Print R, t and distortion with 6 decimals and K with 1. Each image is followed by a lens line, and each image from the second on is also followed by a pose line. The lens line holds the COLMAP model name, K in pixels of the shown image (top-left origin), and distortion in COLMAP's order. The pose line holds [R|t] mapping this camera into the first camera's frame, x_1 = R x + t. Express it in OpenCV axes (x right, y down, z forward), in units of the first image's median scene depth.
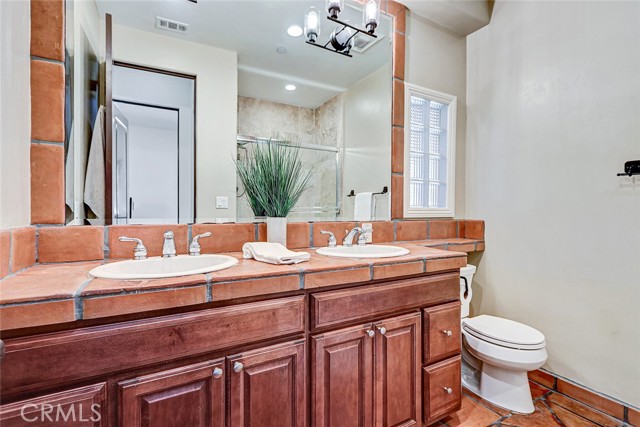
lens RADIAL K [[296.7, 0, 320.8], [0, 296.7, 212.2], [0, 0, 1]] dist [-0.000957, -0.000408]
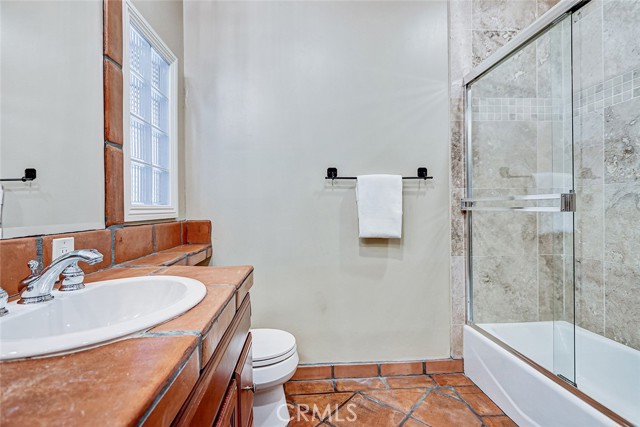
lens RADIAL K [[296.7, 0, 317.4], [0, 296.7, 208.7], [0, 0, 1]] dist [-0.000957, -0.000408]
pose [[0.430241, -0.008516, 0.902674, -0.086193], [0.017334, 0.999849, 0.001171, -0.001388], [-0.902548, 0.015144, 0.430323, 0.406820]]
